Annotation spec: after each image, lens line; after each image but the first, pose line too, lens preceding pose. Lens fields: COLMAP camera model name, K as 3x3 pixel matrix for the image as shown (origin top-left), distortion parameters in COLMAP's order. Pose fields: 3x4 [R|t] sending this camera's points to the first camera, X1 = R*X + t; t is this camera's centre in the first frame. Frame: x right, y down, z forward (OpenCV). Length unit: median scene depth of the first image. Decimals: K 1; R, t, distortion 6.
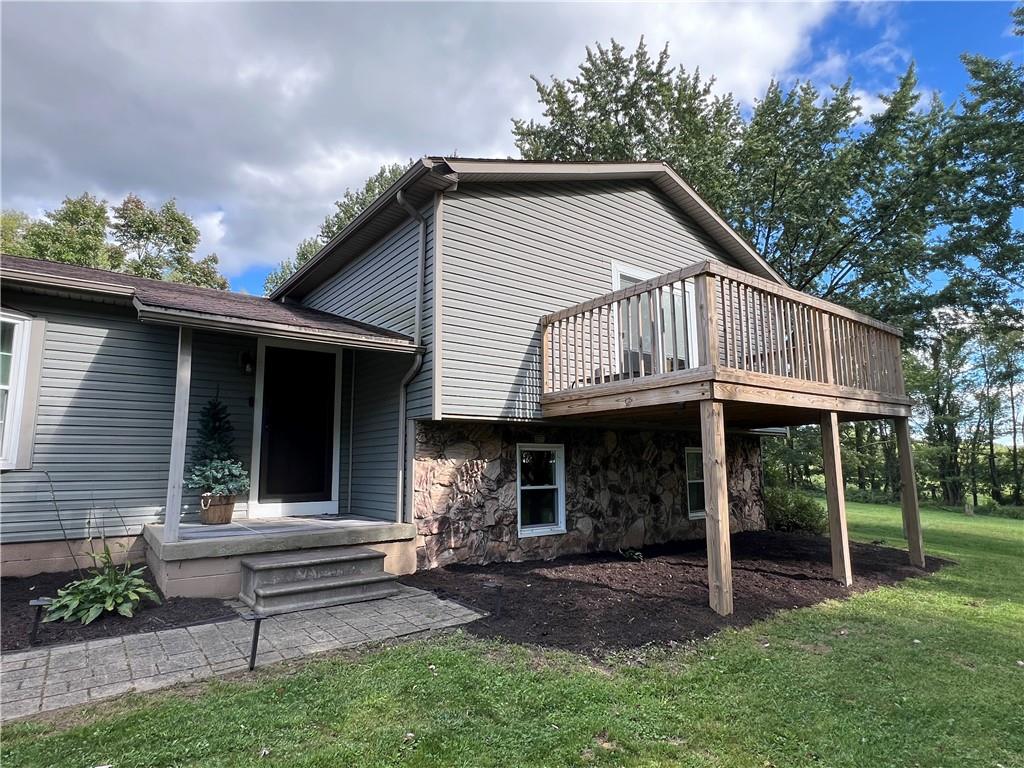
lens RADIAL K [[553.4, 0, 512.0], [0, 553.4, 384.0], [0, 0, 1]] dist [-0.001447, -0.000115]
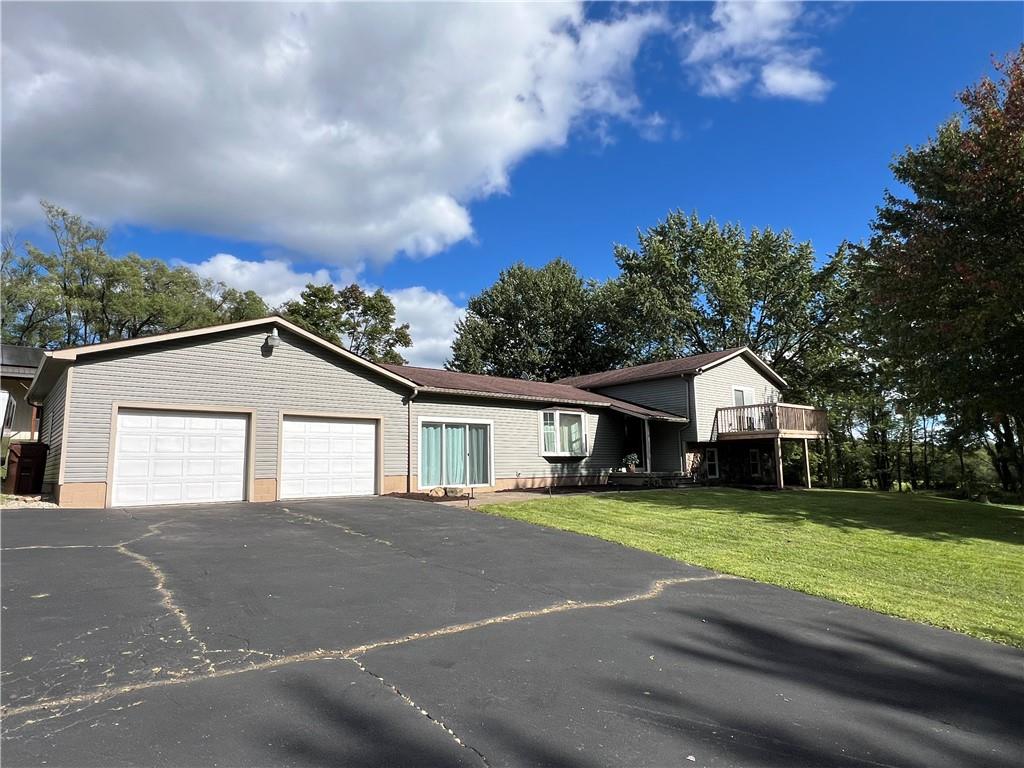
lens RADIAL K [[566.0, 0, 512.0], [0, 566.0, 384.0], [0, 0, 1]] dist [-0.000501, -0.000004]
pose [[0.998042, 0.002785, 0.062477, -1.309674], [-0.002730, 0.999996, -0.000966, -0.251611], [-0.062480, 0.000793, 0.998046, -2.137626]]
